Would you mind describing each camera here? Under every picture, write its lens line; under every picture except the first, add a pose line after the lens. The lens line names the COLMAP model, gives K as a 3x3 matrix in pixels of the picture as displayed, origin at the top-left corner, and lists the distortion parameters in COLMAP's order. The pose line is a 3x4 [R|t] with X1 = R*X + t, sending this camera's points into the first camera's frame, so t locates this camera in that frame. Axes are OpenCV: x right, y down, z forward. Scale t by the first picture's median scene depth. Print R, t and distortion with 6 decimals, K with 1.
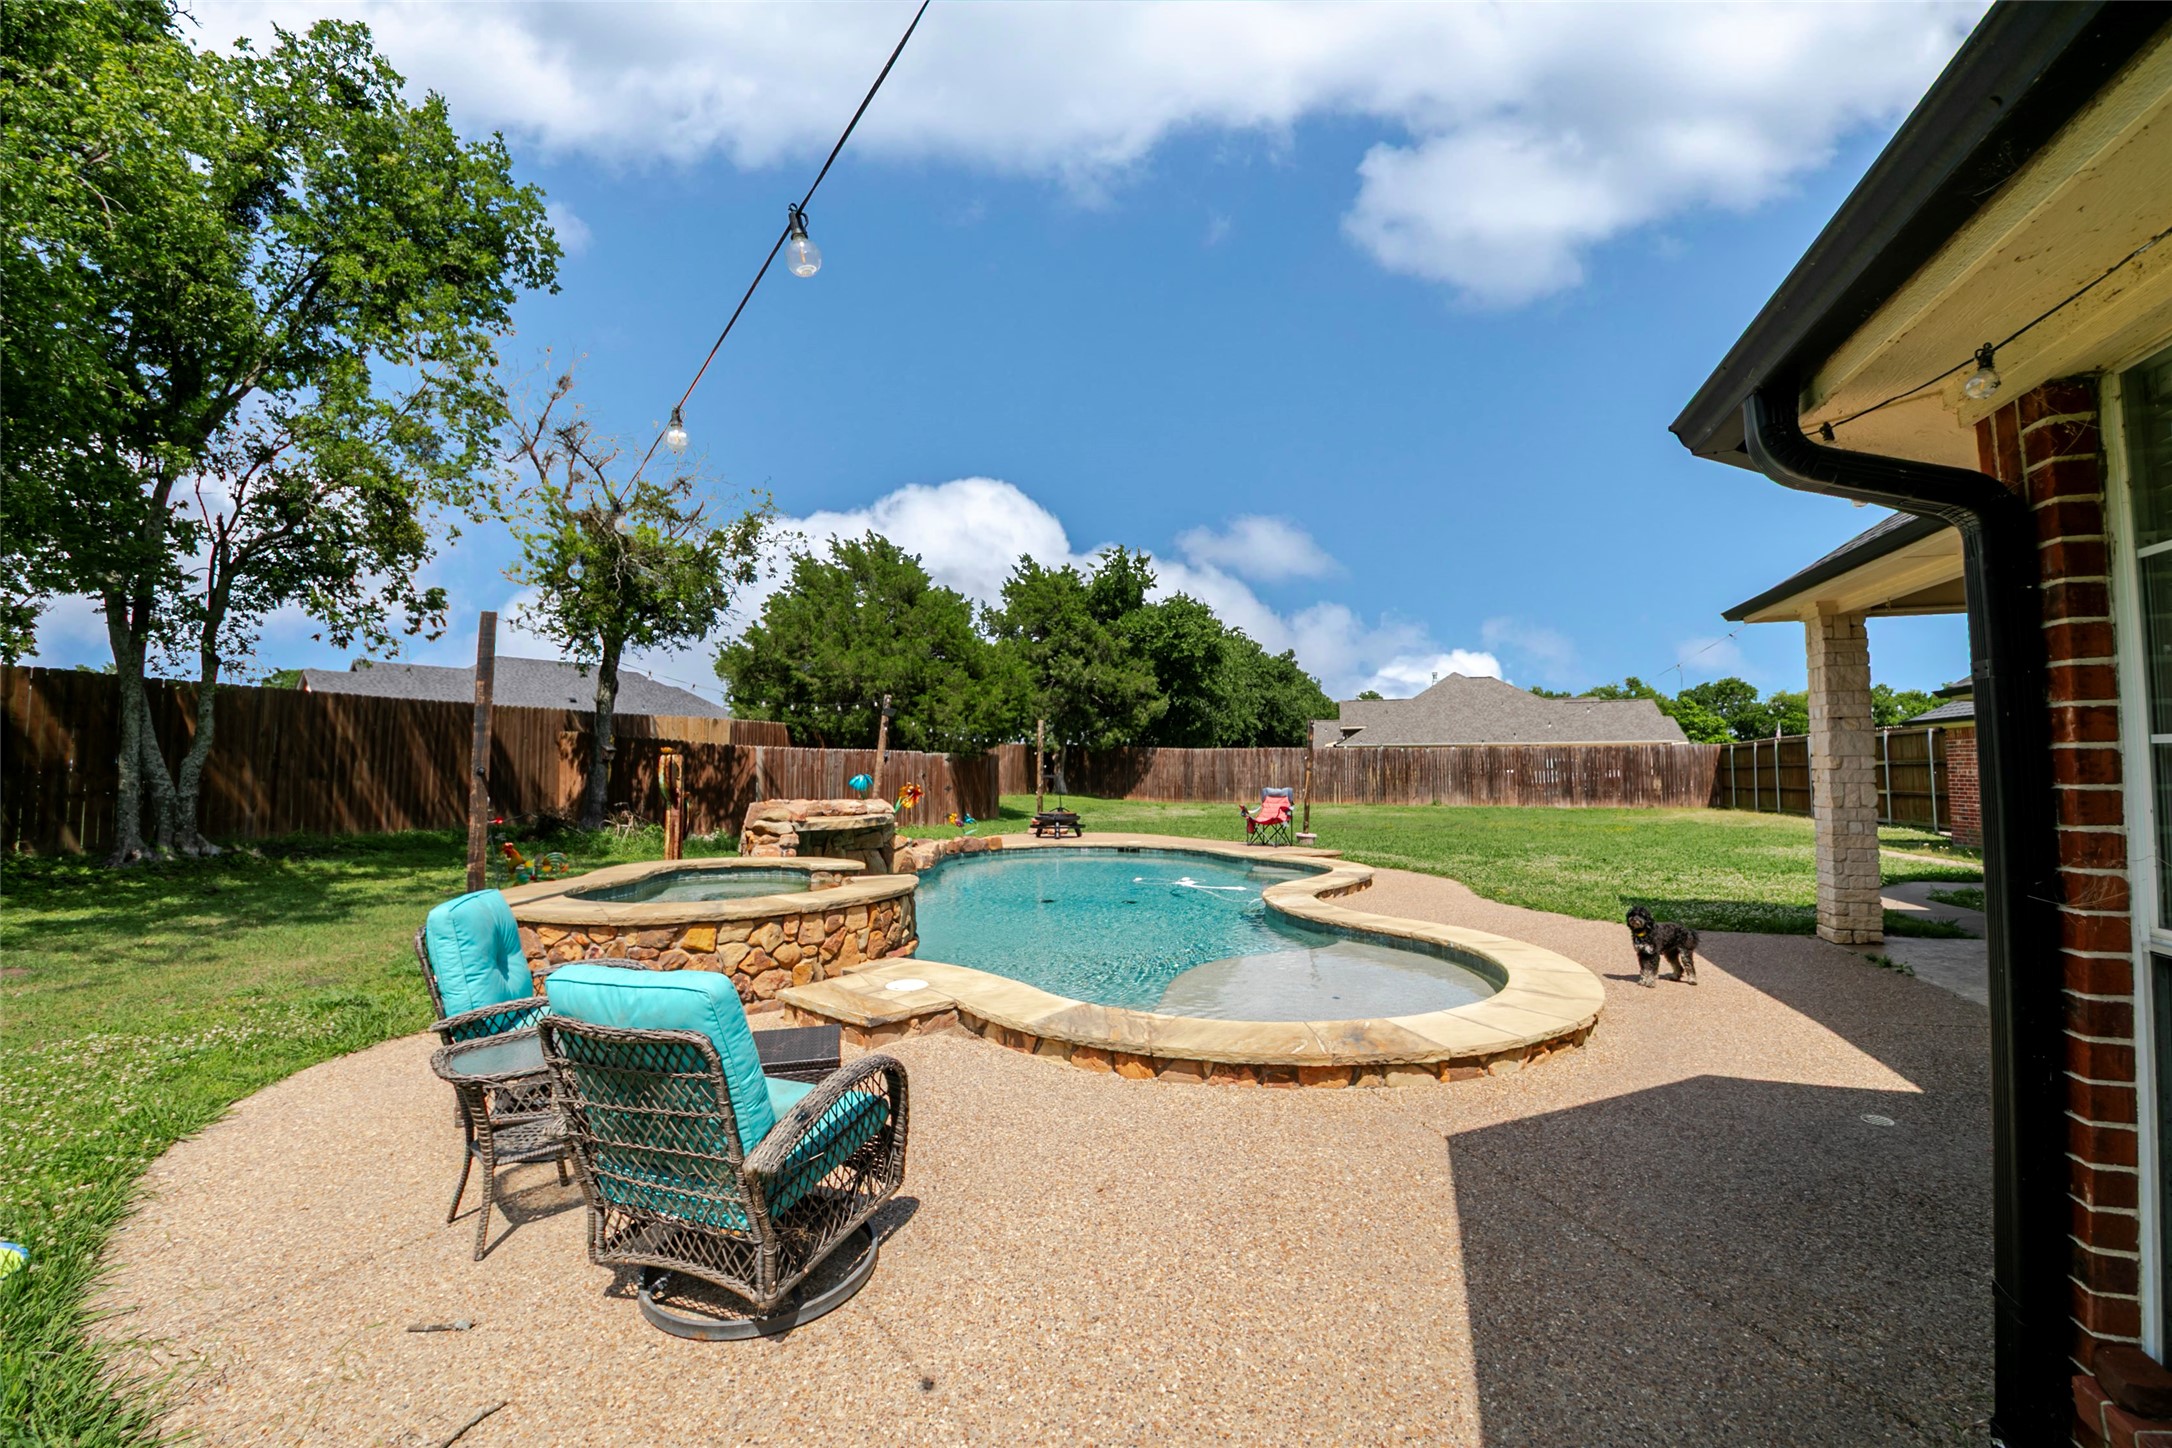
lens RADIAL K [[862.0, 0, 1072.5], [0, 862.0, 724.9], [0, 0, 1]] dist [-0.015025, -0.007041]
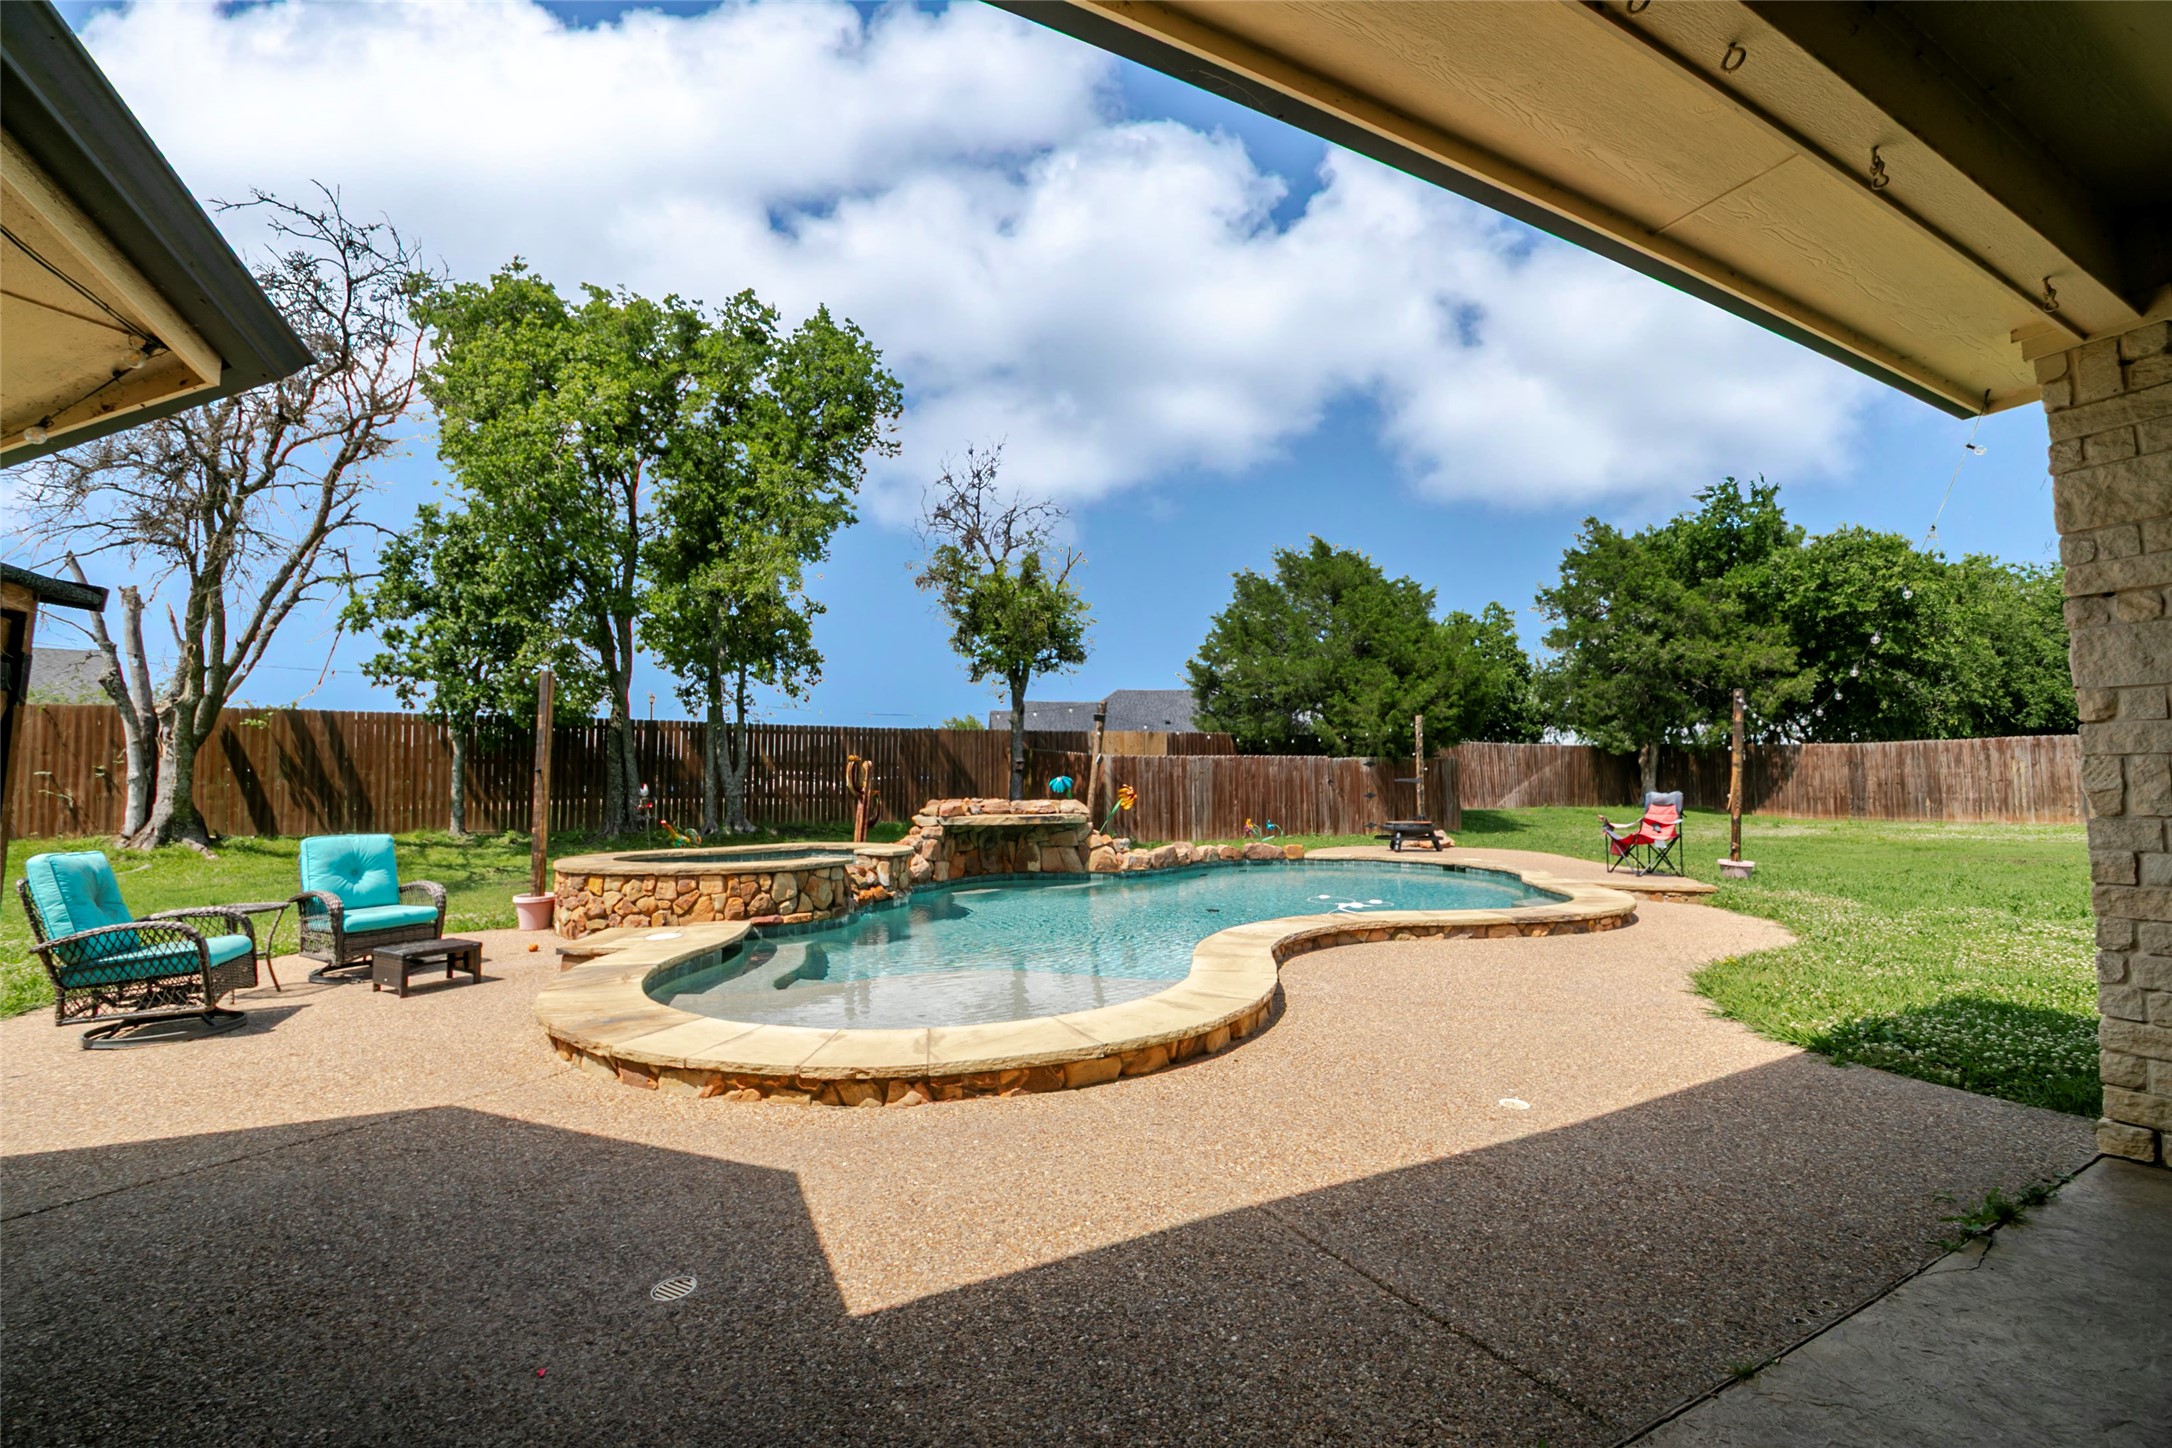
lens RADIAL K [[862.0, 0, 1096.3], [0, 862.0, 729.1], [0, 0, 1]] dist [-0.015025, -0.007041]
pose [[0.727271, -0.049865, -0.684537, 0.503375], [0.042577, 0.998714, -0.027516, 0.028073], [0.685029, -0.009134, 0.728459, 0.234517]]
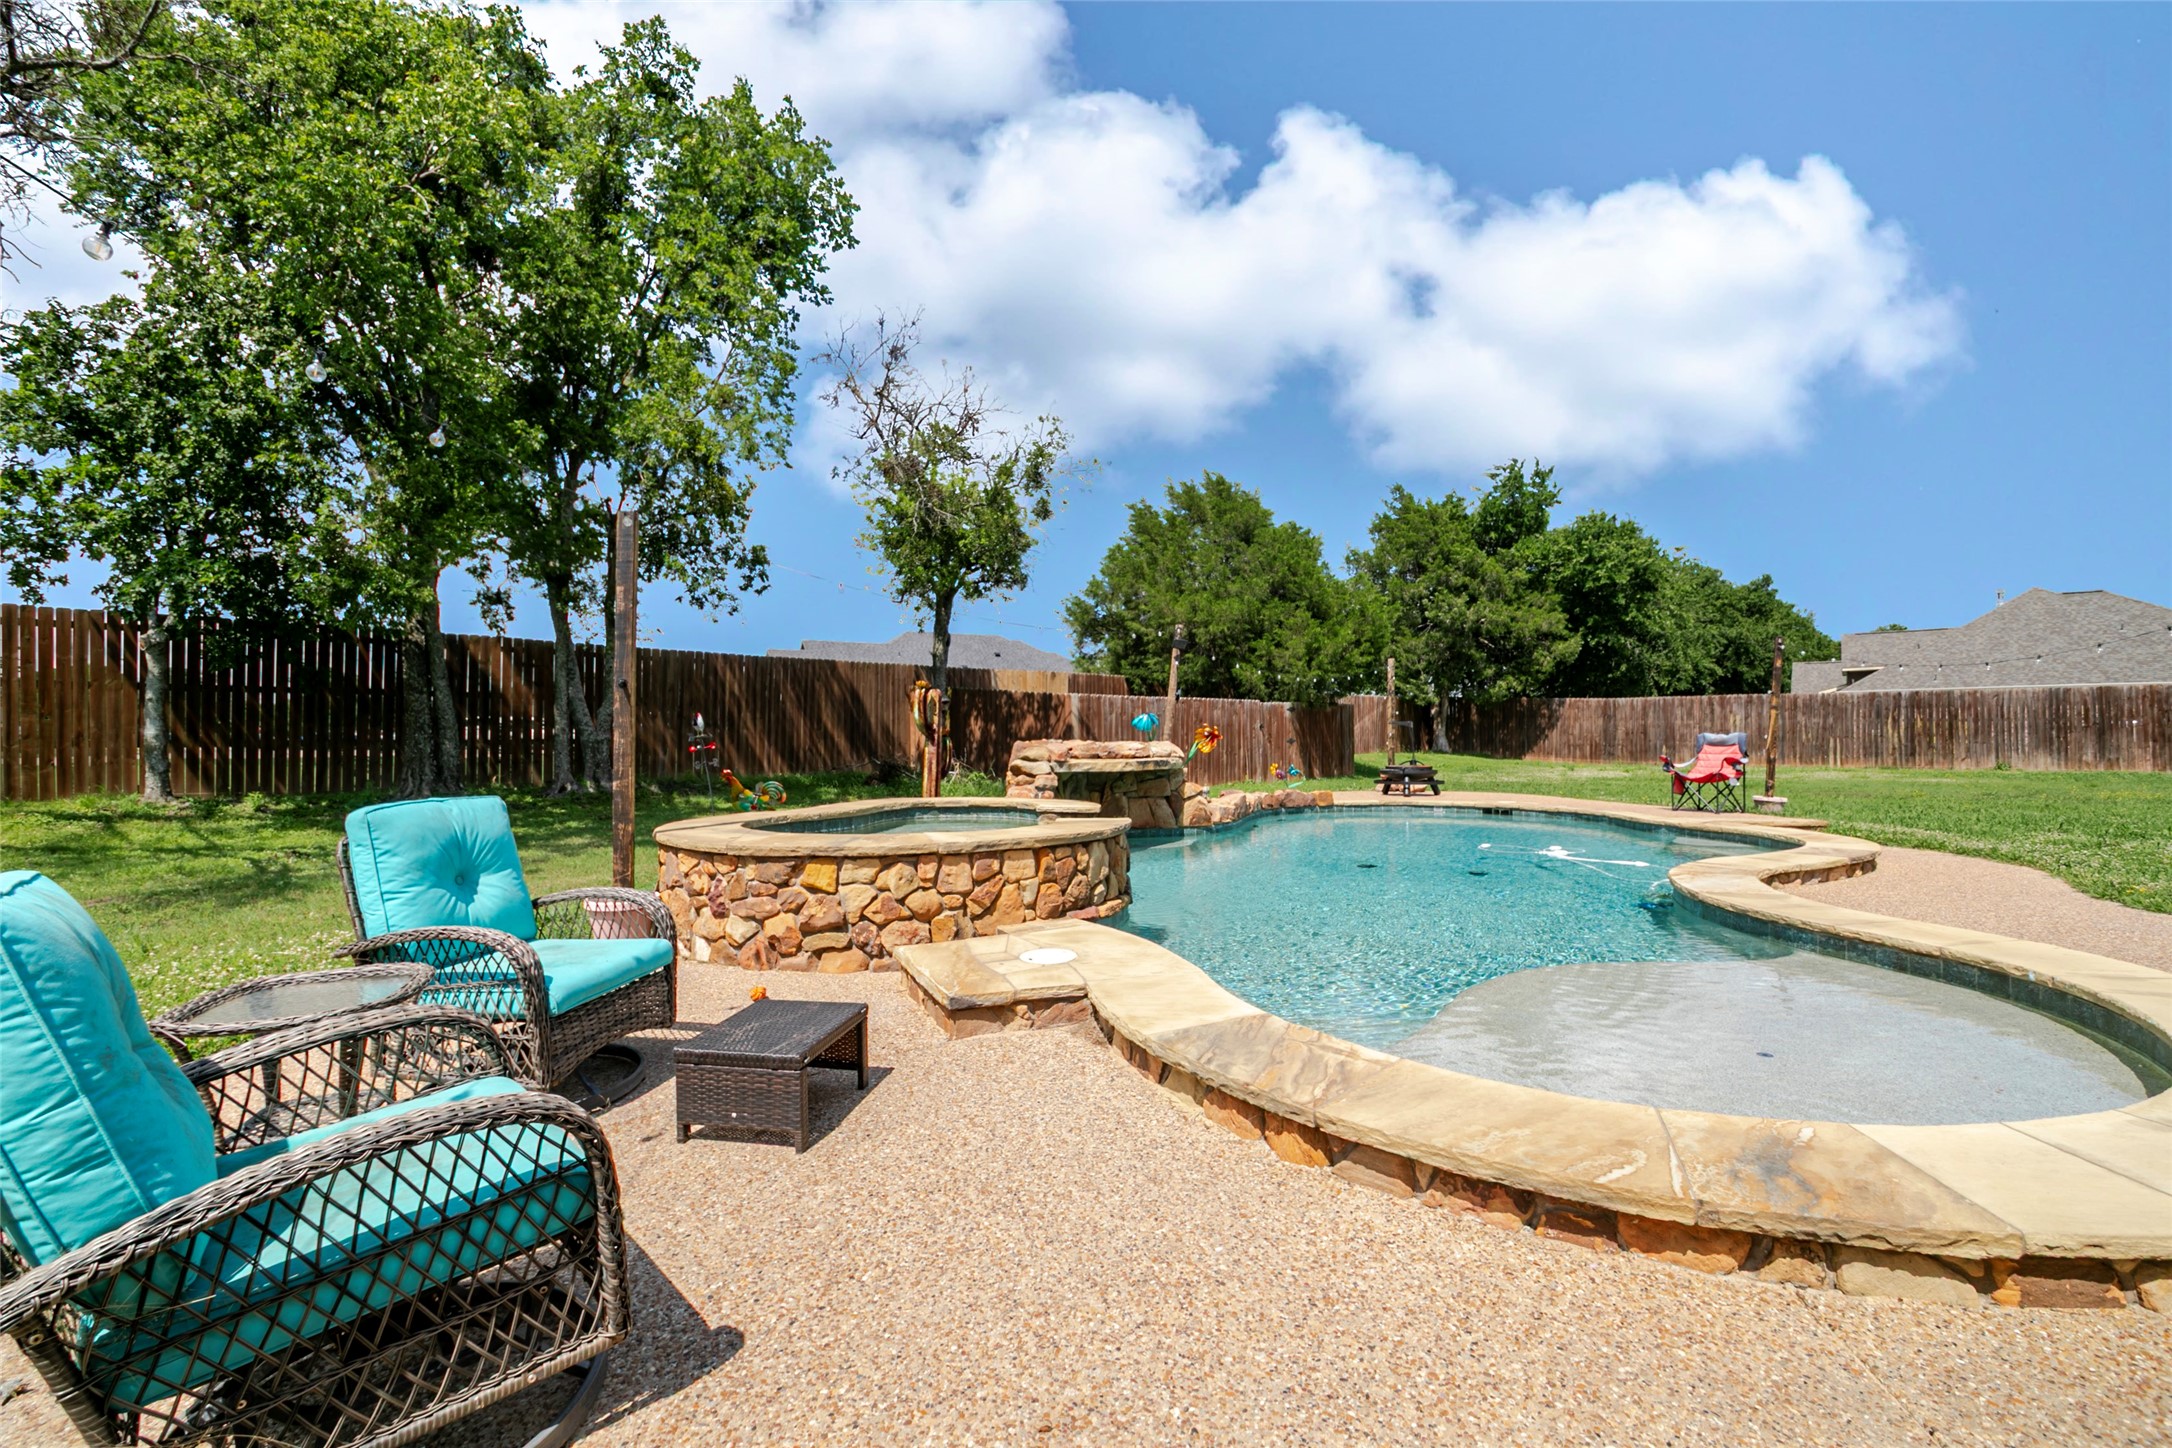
lens RADIAL K [[862.0, 0, 1079.8], [0, 862.0, 727.1], [0, 0, 1]] dist [-0.015025, -0.007041]
pose [[0.907042, -0.009264, -0.420939, 0.065651], [0.027471, 0.998930, 0.037212, 0.034705], [0.420144, -0.045317, 0.906325, 0.154219]]
